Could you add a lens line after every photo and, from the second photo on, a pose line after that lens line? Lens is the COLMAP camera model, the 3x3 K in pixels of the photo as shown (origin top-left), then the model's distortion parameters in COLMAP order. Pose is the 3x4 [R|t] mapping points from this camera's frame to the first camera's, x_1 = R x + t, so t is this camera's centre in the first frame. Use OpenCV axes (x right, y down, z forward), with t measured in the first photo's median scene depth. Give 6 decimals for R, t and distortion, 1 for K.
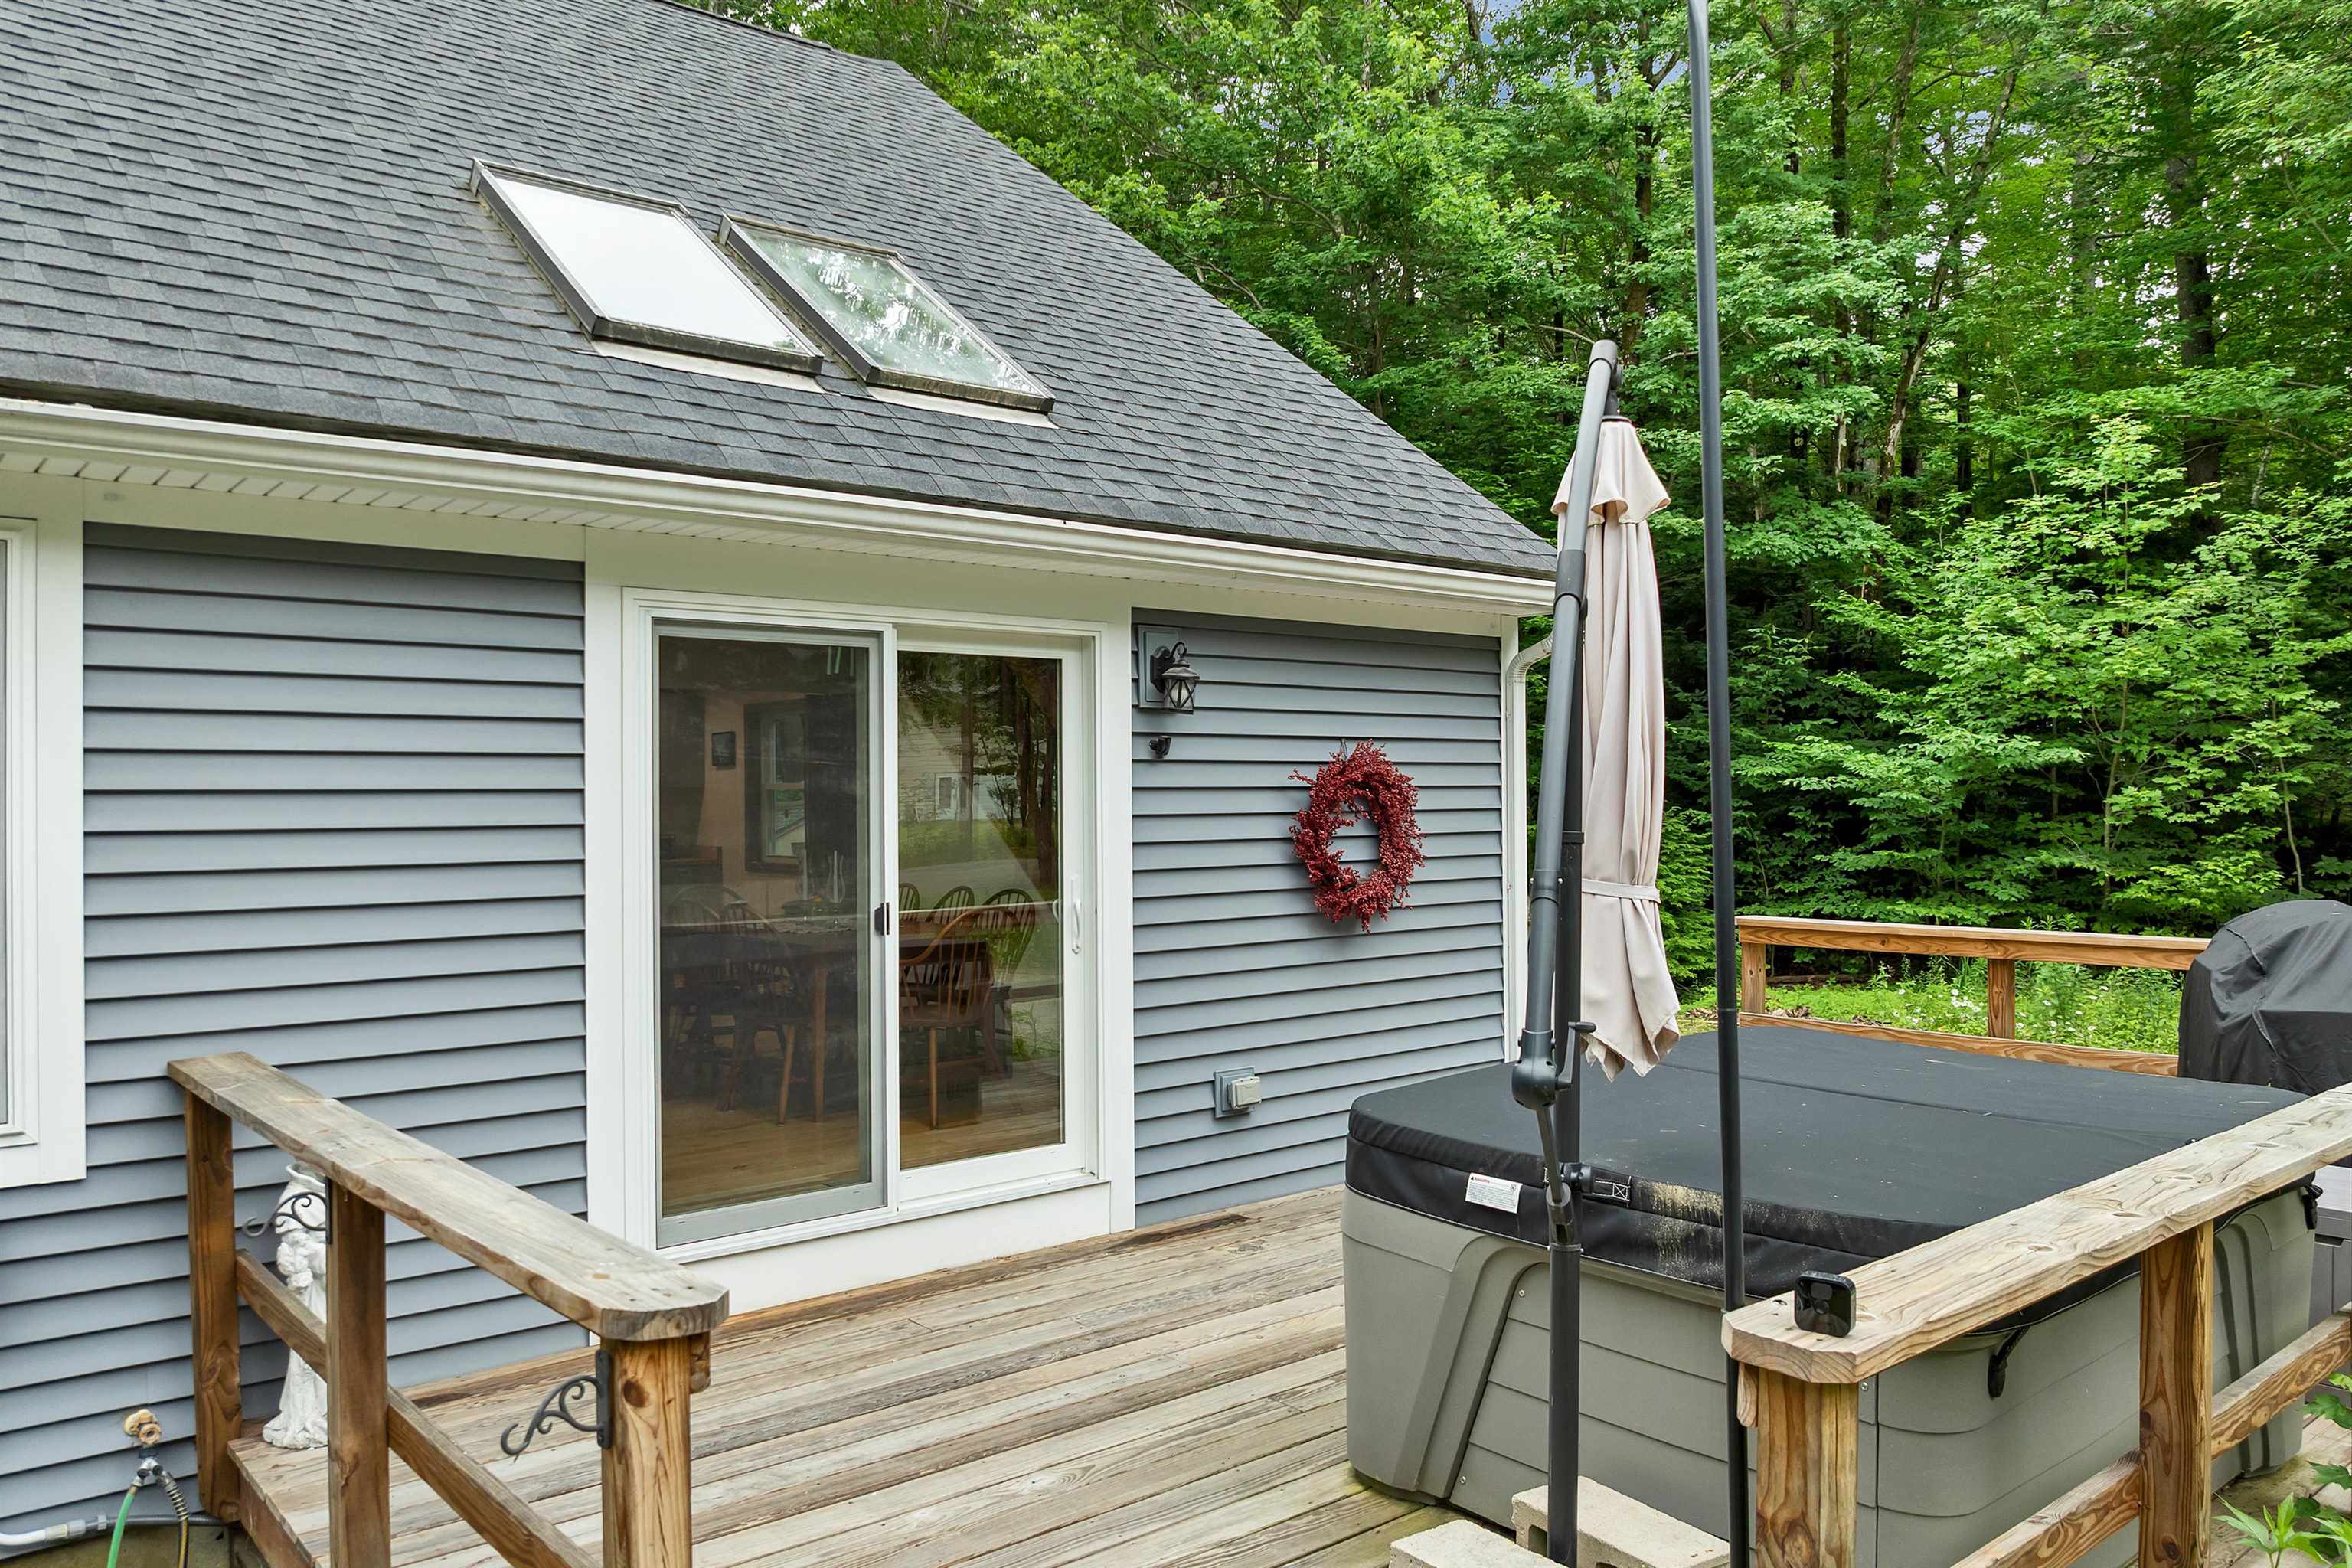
lens RADIAL K [[1695.6, 0, 1165.1], [0, 1695.6, 789.2], [0, 0, 1]] dist [-0.030707, -0.005821]
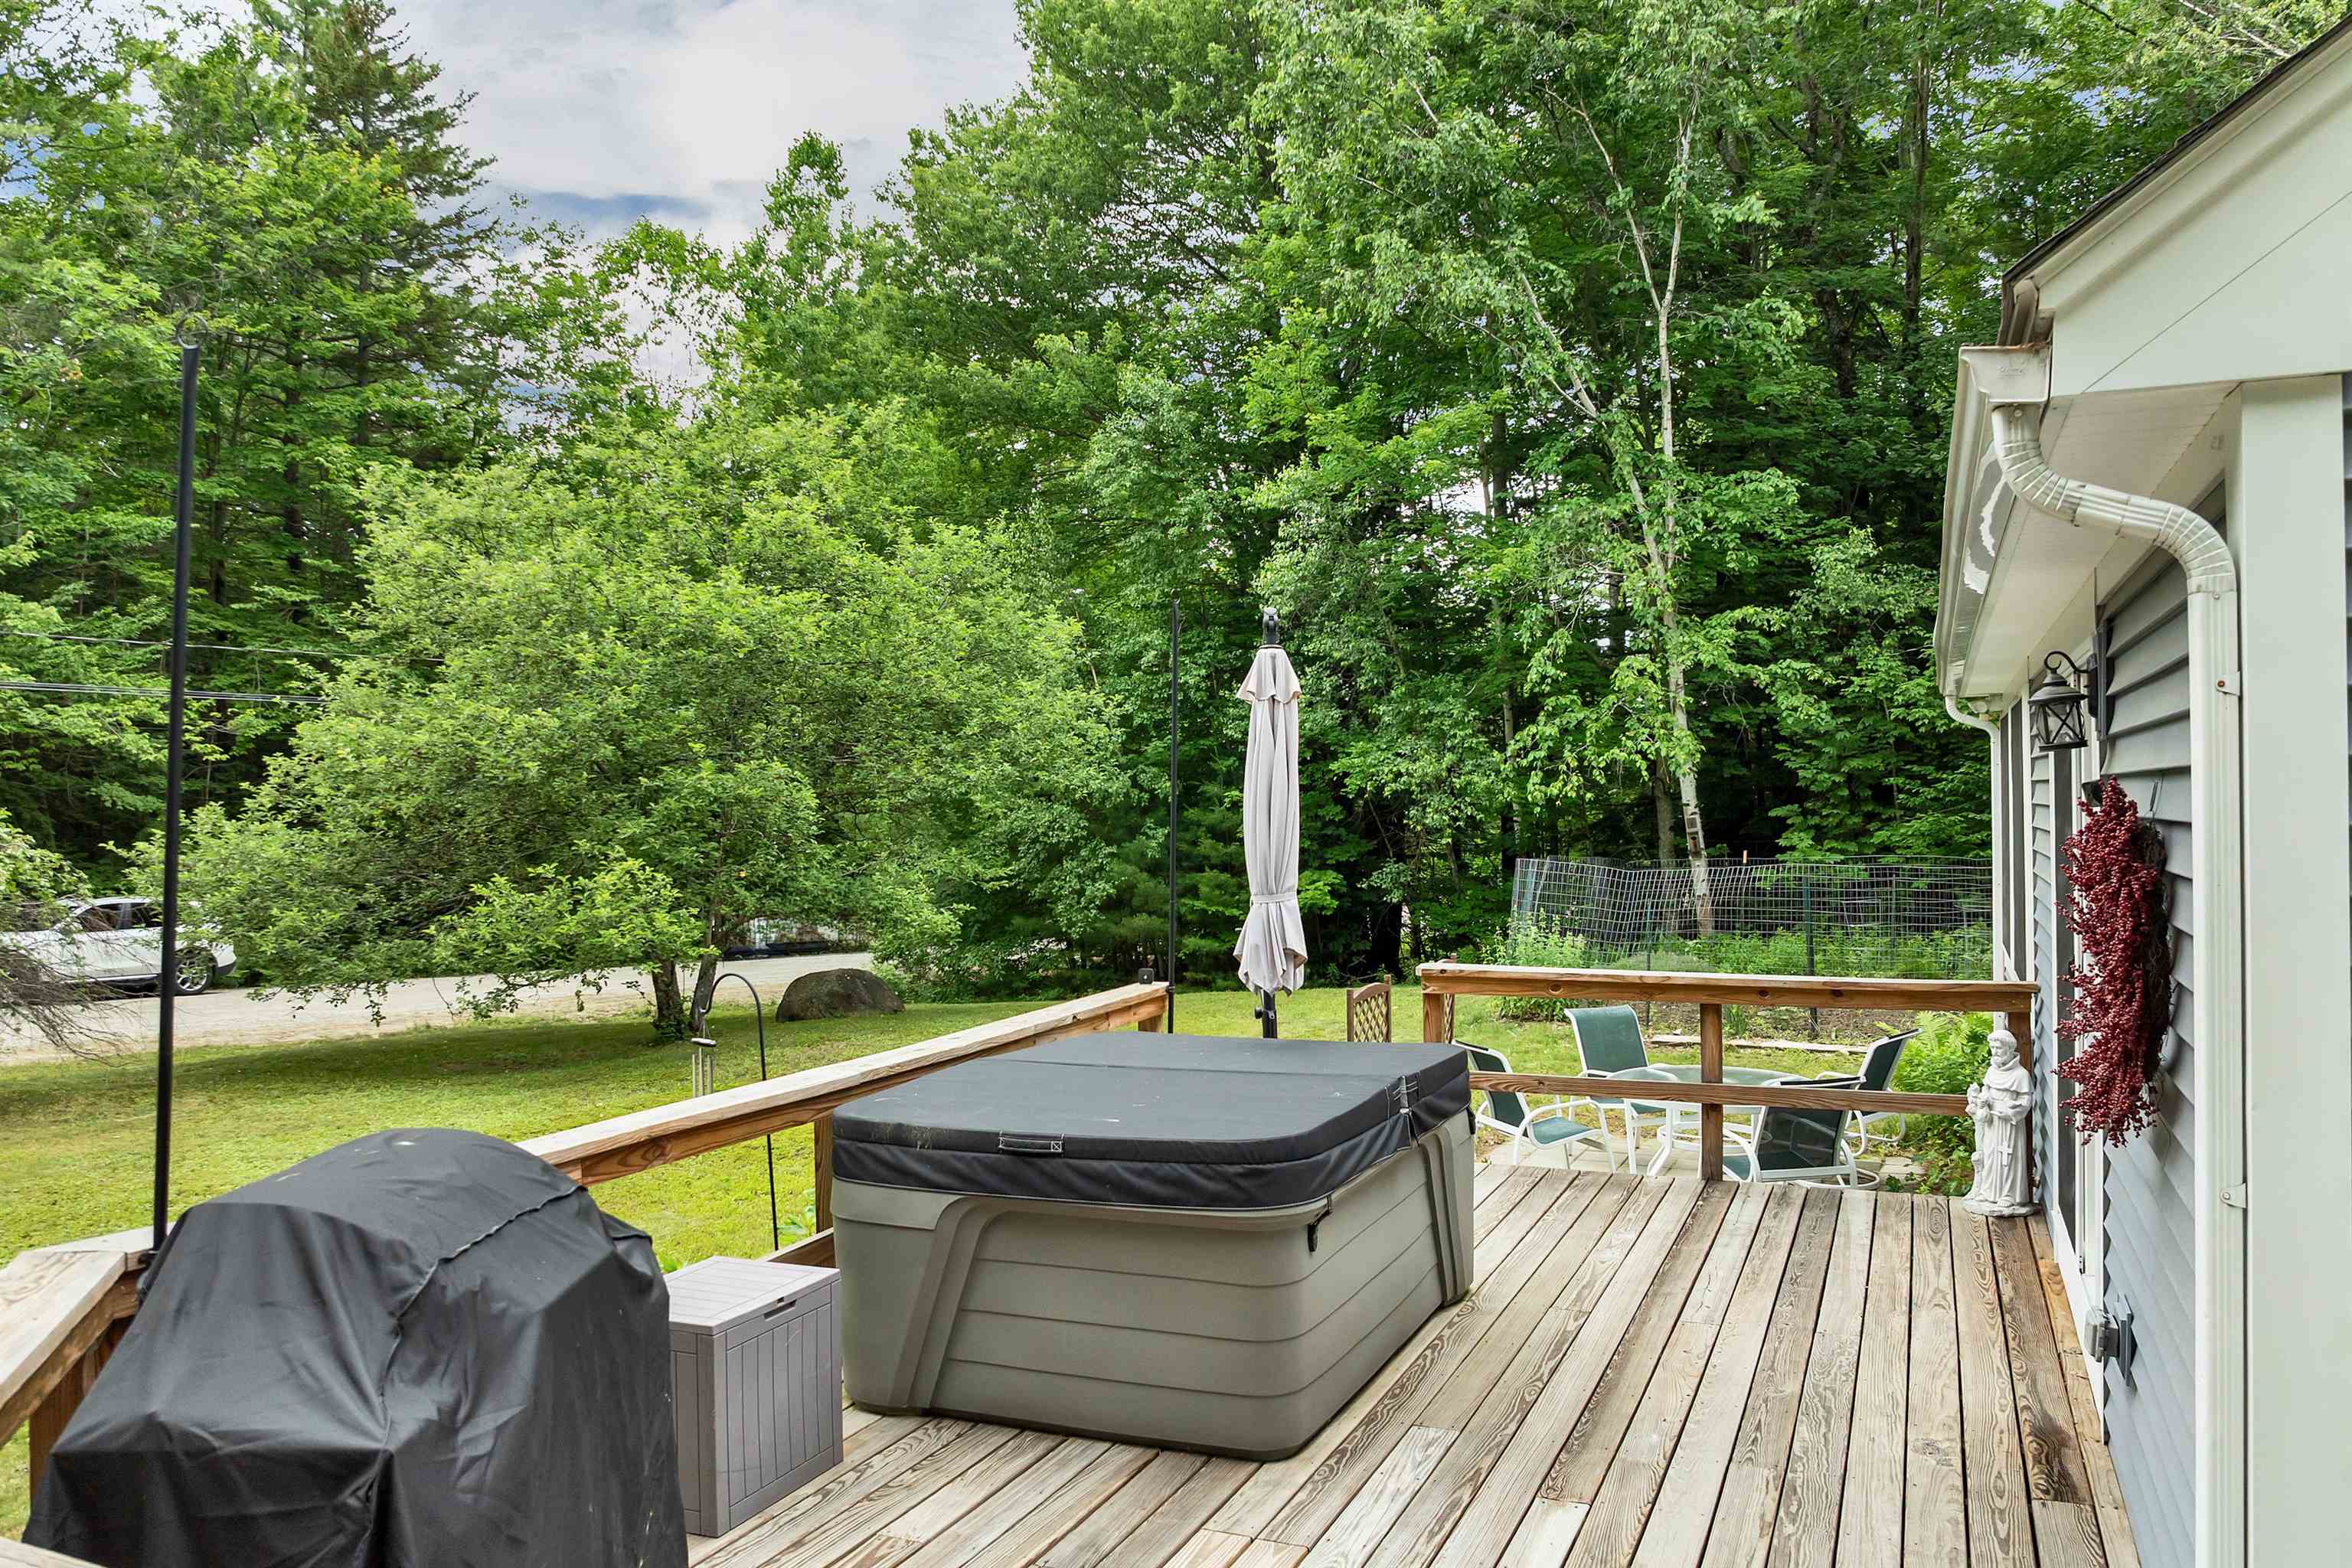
lens RADIAL K [[1695.6, 0, 1183.6], [0, 1695.6, 778.7], [0, 0, 1]] dist [-0.030707, -0.005821]
pose [[-0.897840, 0.013035, -0.440128, 0.625151], [0.018562, 0.999794, -0.008255, -0.031888], [0.439930, -0.015582, -0.897897, 1.400746]]
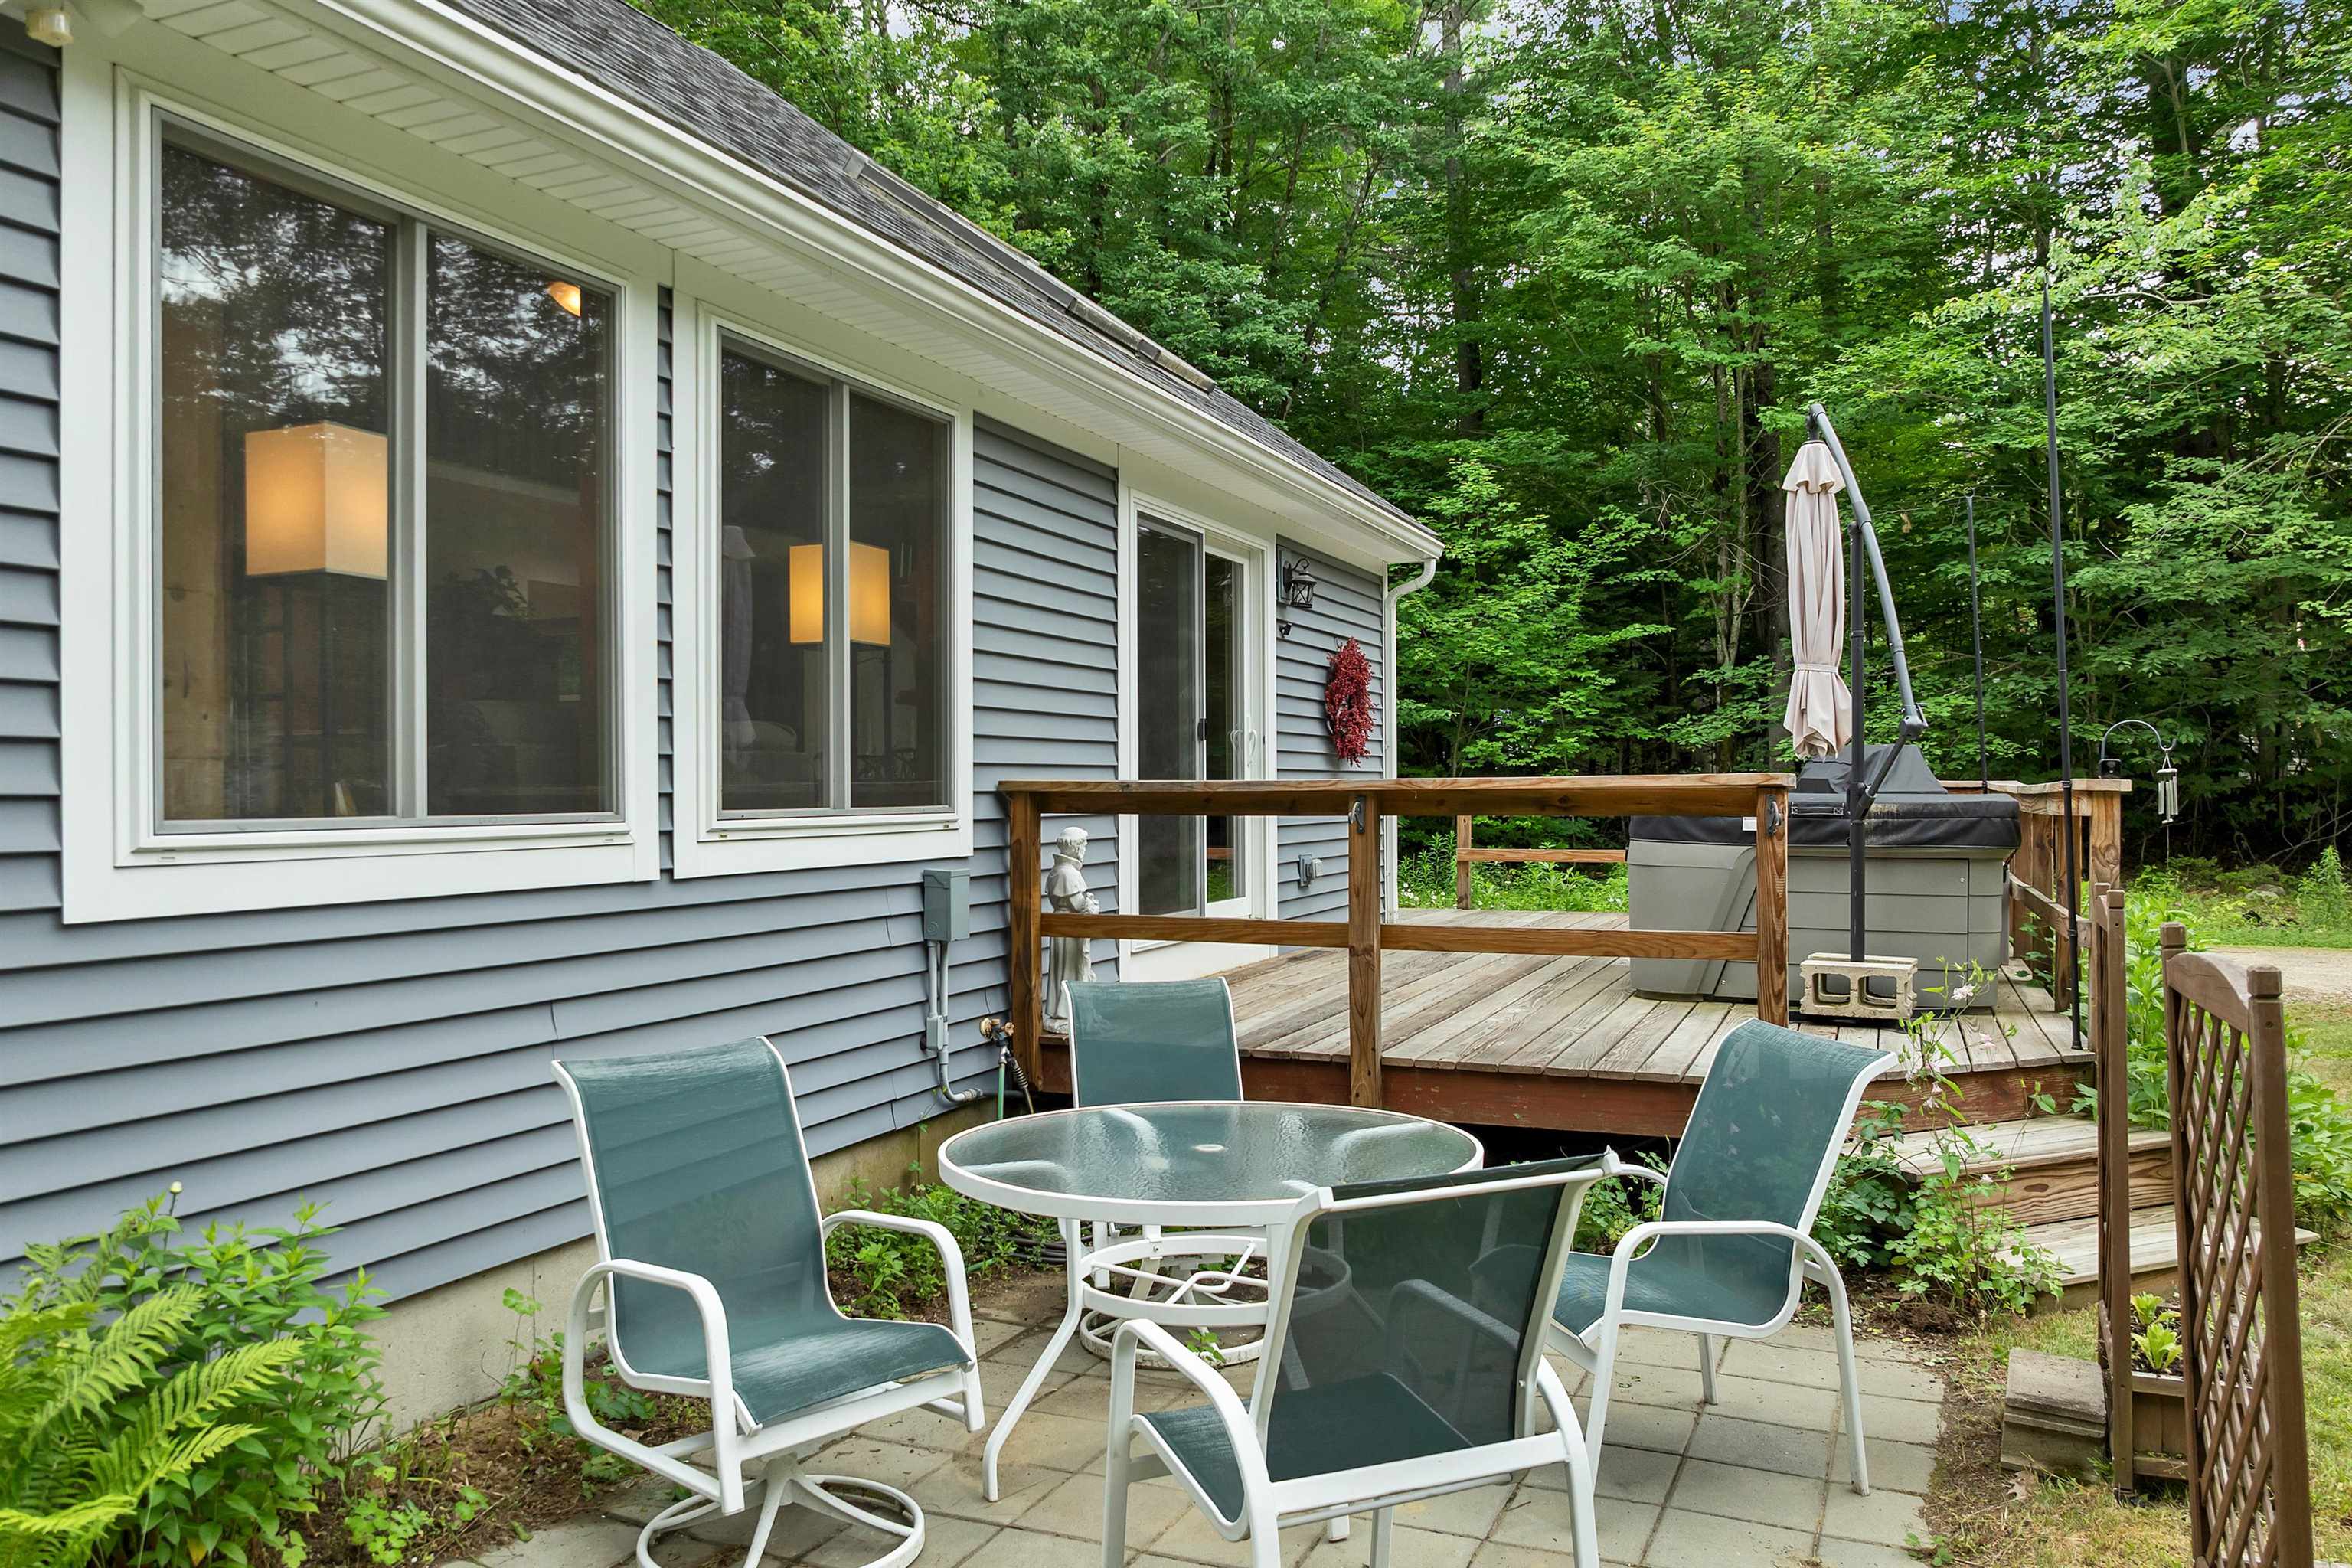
lens RADIAL K [[1695.6, 0, 1194.3], [0, 1695.6, 782.2], [0, 0, 1]] dist [-0.030707, -0.005821]
pose [[0.887723, 0.001531, 0.460376, -0.725283], [0.000008, 0.999994, -0.003341, 0.108378], [-0.460378, 0.002970, 0.887718, -0.258448]]
